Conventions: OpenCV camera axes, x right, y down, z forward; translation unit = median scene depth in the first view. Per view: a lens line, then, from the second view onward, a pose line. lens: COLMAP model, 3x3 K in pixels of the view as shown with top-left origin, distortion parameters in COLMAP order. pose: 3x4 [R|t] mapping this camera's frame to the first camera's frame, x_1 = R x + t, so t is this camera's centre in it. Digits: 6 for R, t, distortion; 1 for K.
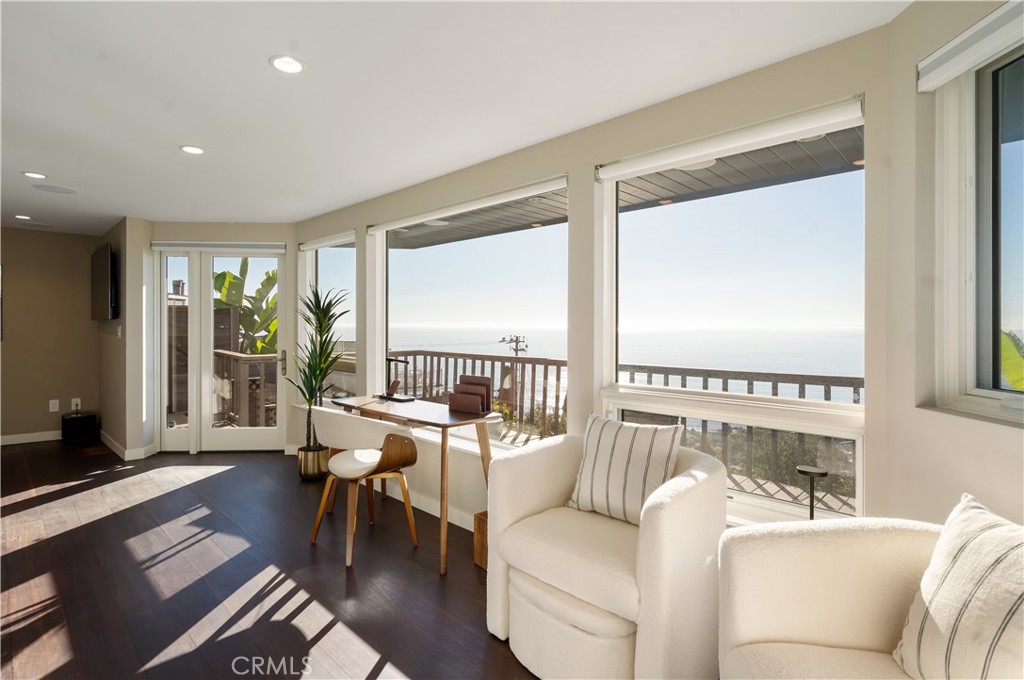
lens RADIAL K [[483.4, 0, 508.0], [0, 483.4, 330.6], [0, 0, 1]] dist [-0.004413, -0.000417]
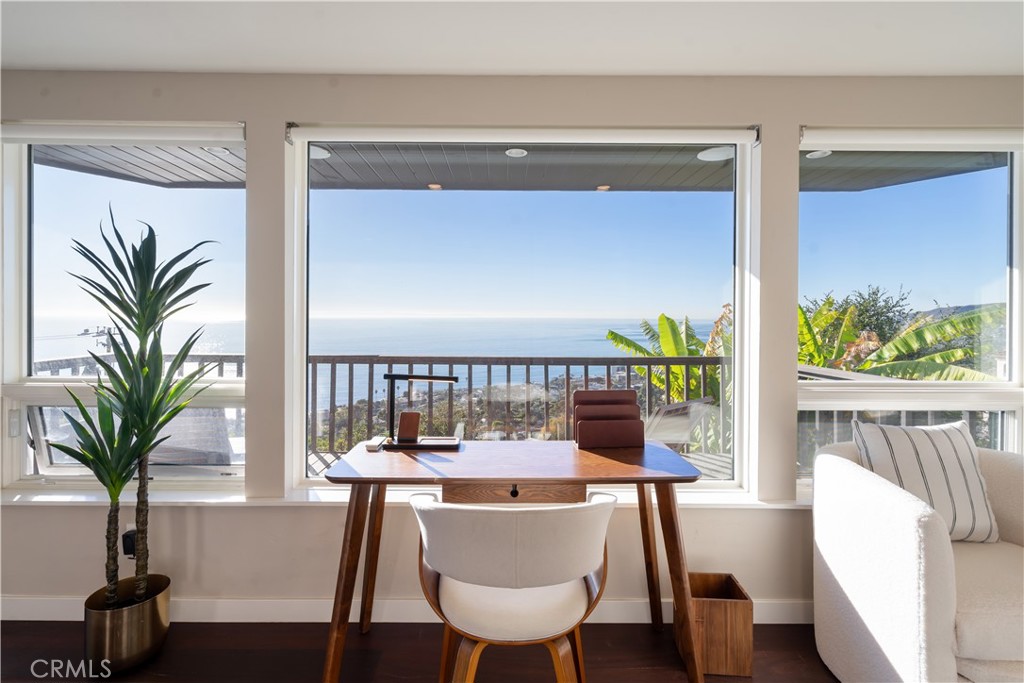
lens RADIAL K [[470.9, 0, 513.4], [0, 470.9, 314.2], [0, 0, 1]] dist [-0.001878, -0.000696]
pose [[0.725307, 0.001052, 0.688425, -0.434908], [0.004883, 0.999966, -0.006672, -0.005407], [-0.688409, 0.008201, 0.725277, 0.436663]]
